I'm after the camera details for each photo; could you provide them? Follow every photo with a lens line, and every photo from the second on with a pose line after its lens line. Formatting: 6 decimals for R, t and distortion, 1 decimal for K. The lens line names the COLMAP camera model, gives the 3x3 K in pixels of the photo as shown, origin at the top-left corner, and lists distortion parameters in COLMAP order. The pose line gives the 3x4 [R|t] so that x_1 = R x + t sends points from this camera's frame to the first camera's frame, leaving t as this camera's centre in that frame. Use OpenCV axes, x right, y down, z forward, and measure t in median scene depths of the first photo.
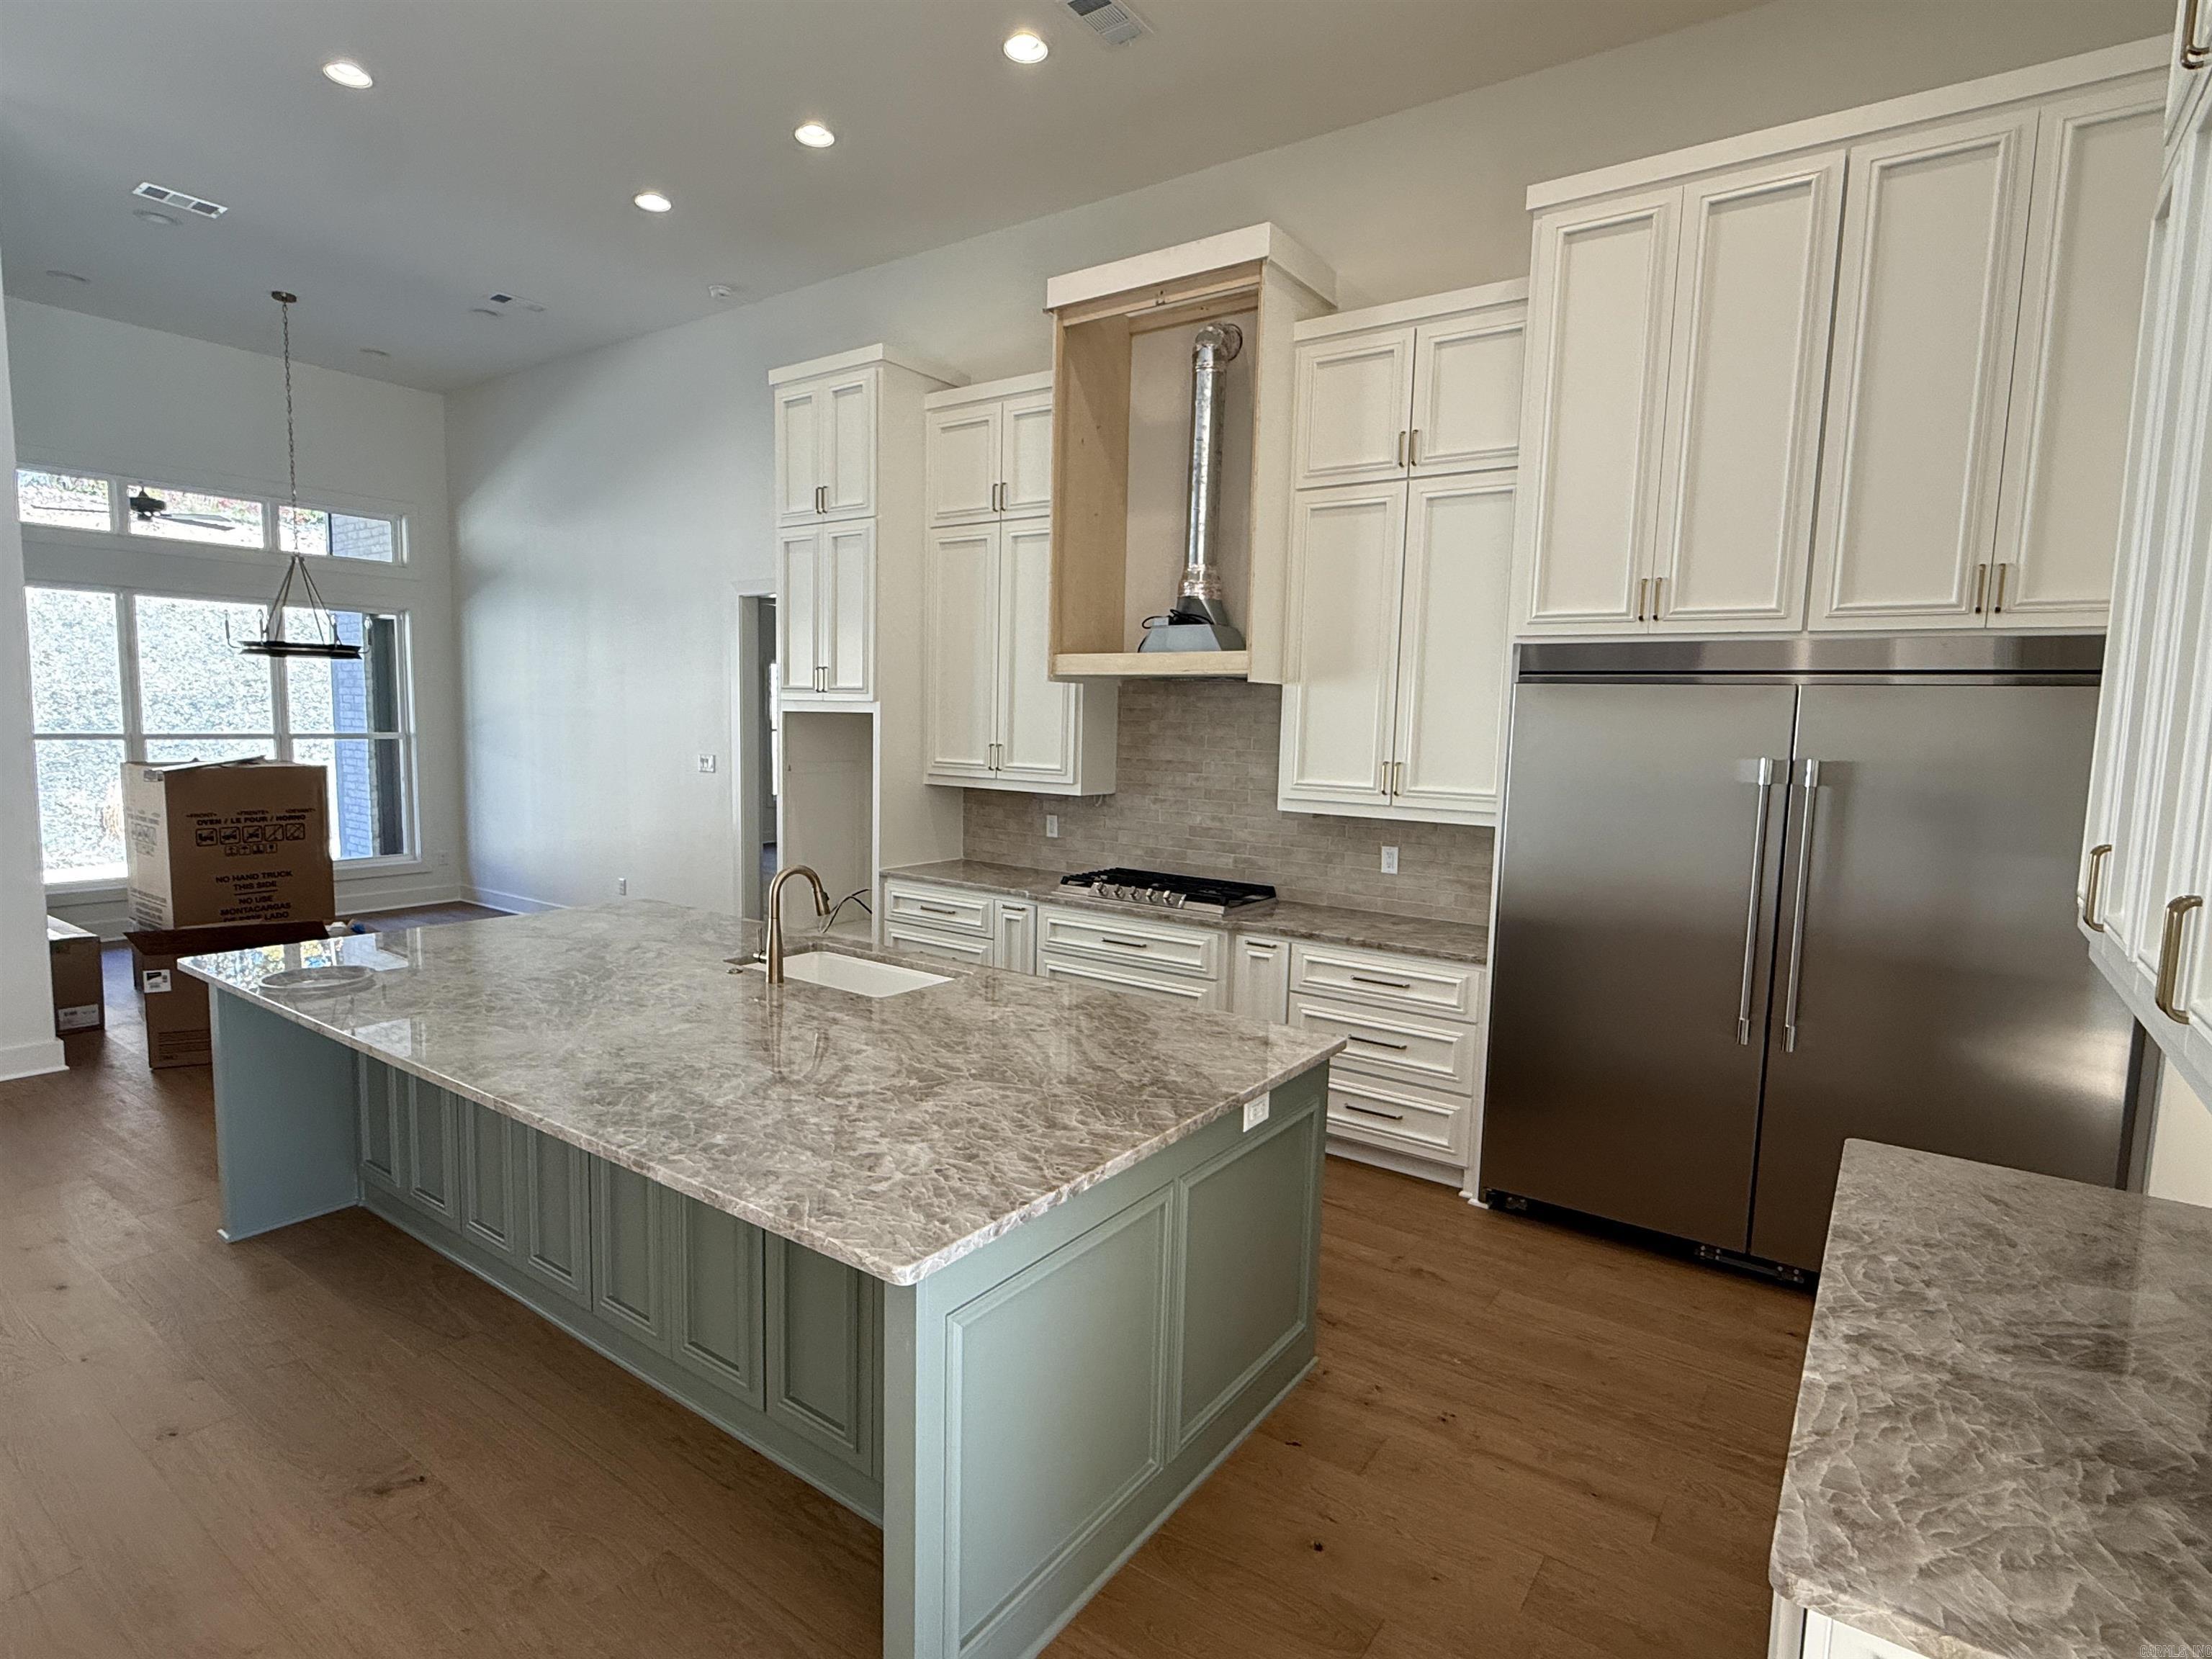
lens RADIAL K [[1134.9, 0, 1102.9], [0, 1134.9, 833.5], [0, 0, 1]] dist [-0.013195, 0.000896]
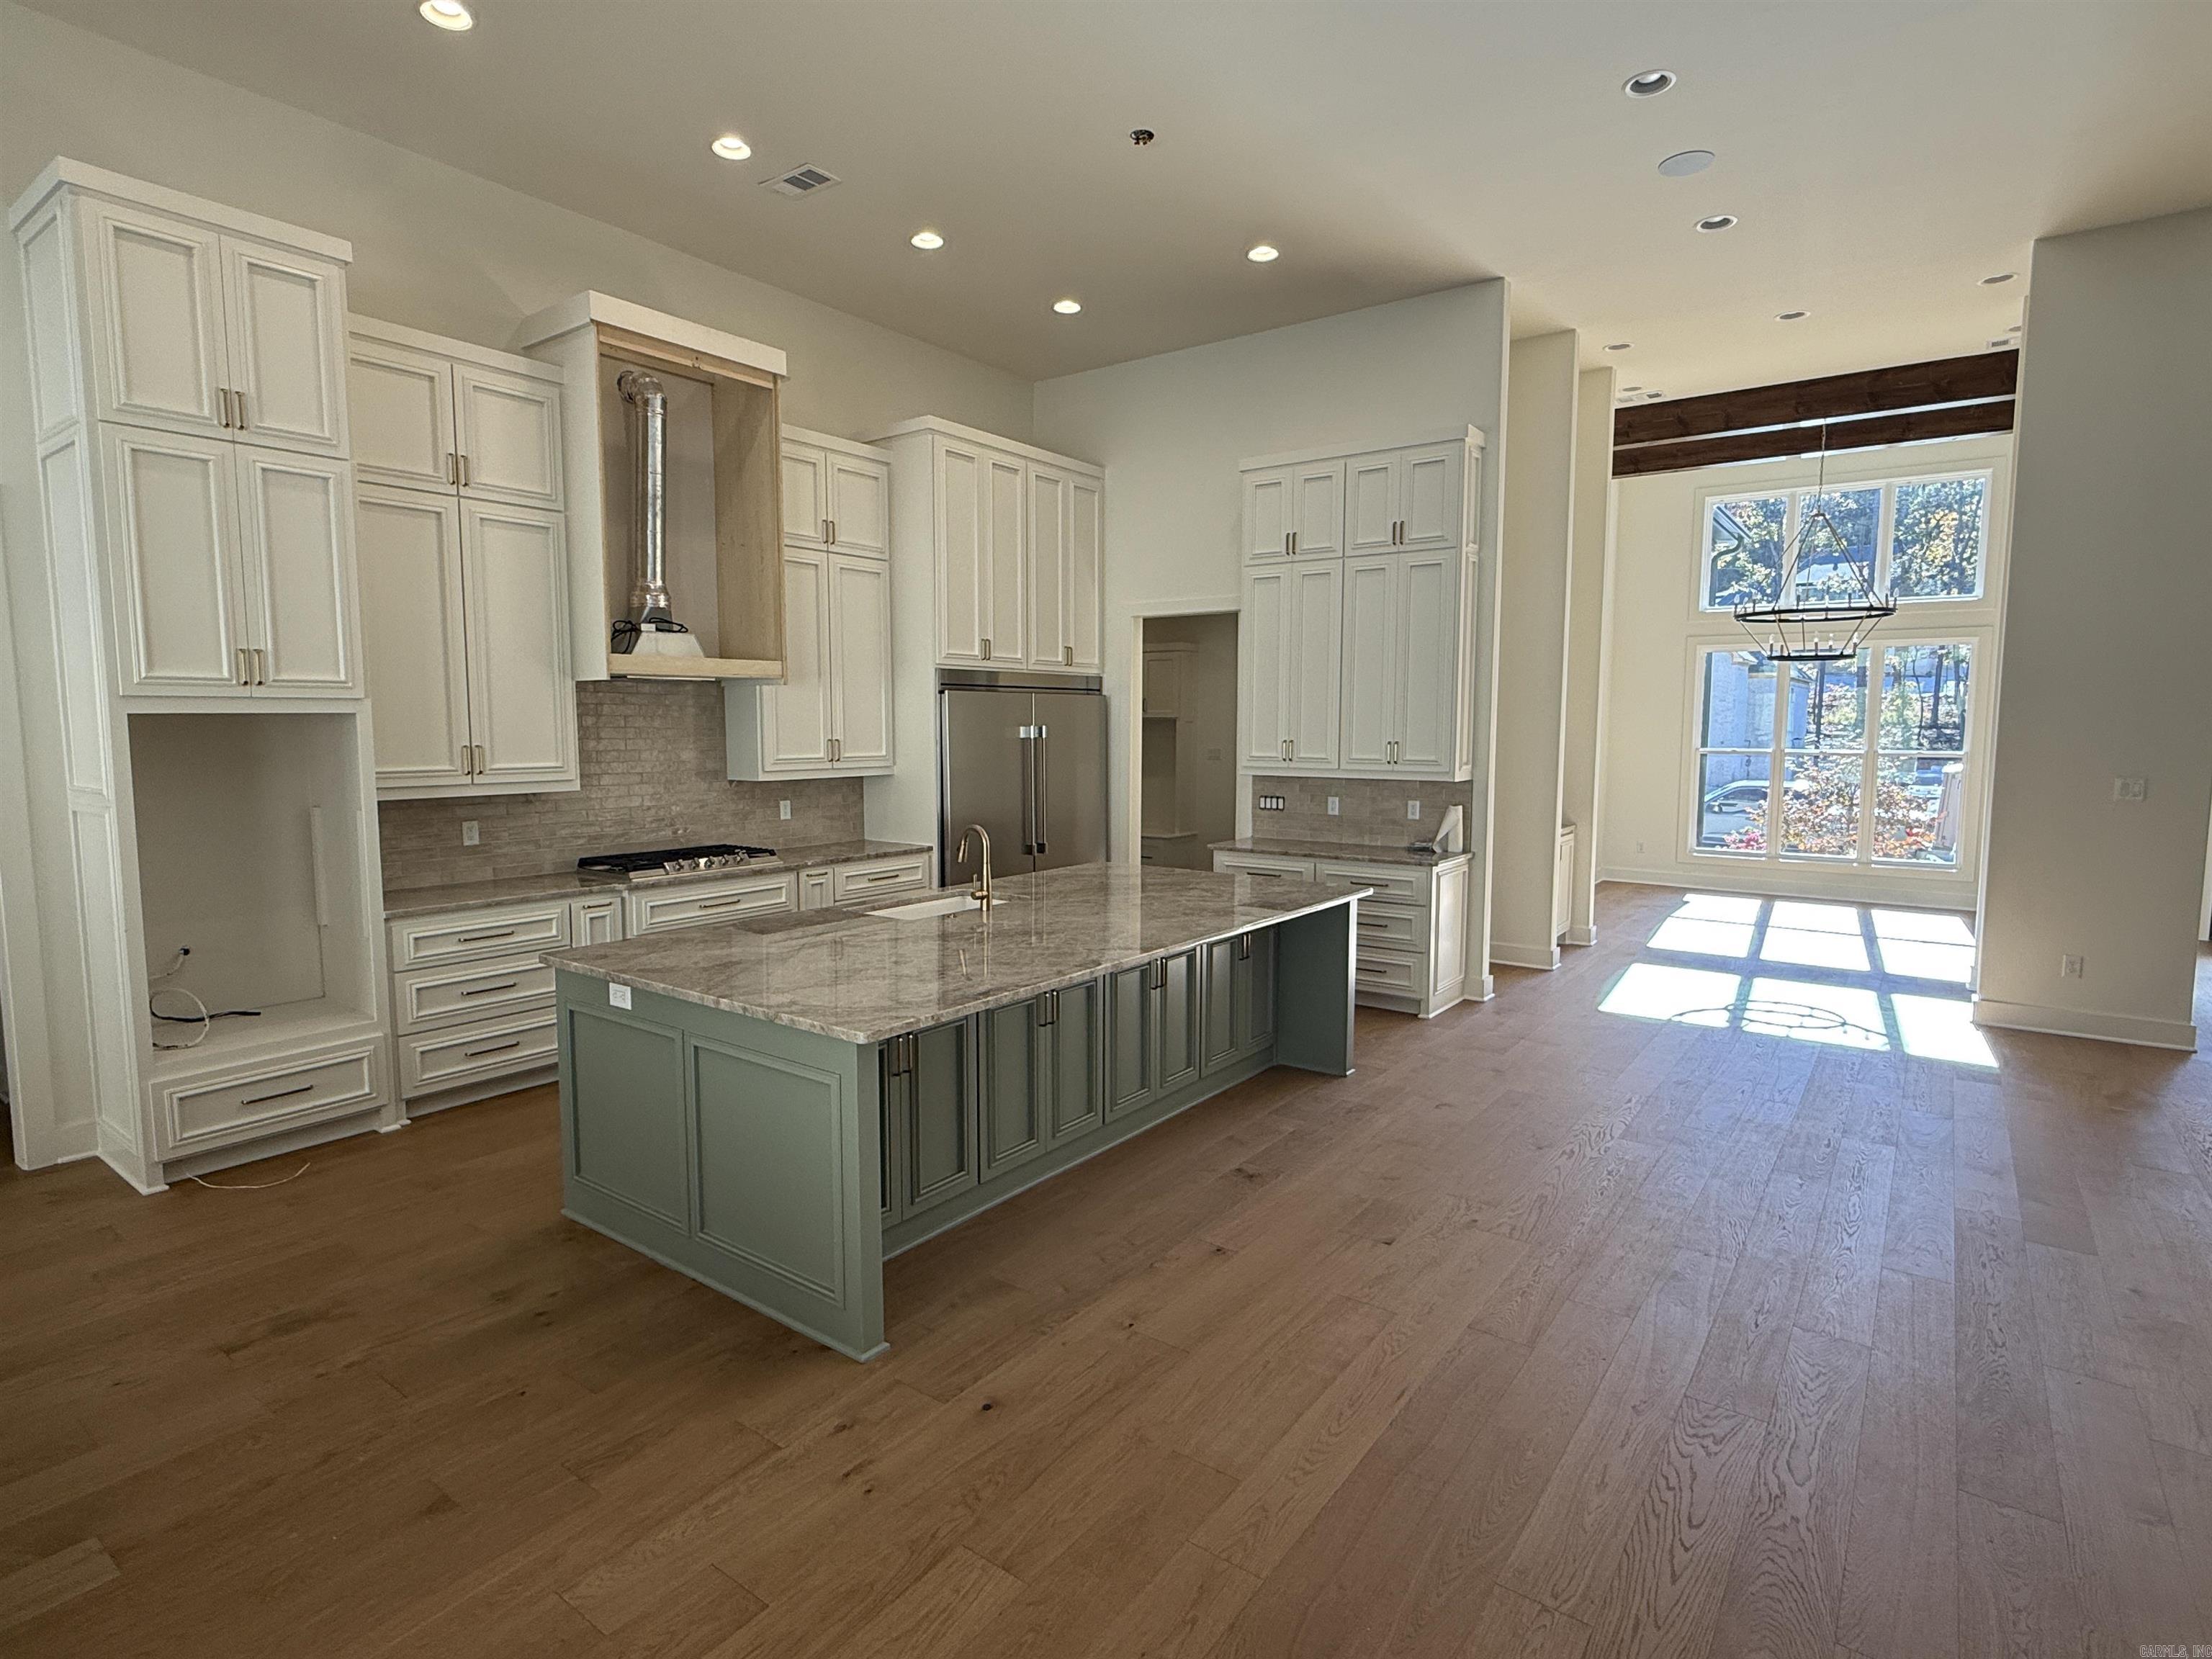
lens RADIAL K [[1134.9, 0, 1098.4], [0, 1134.9, 826.7], [0, 0, 1]] dist [-0.013195, 0.000896]
pose [[0.017590, -0.118086, 0.992848, -1.115445], [0.100631, 0.988168, 0.115747, -0.078147], [-0.994768, 0.097875, 0.029265, 0.553545]]
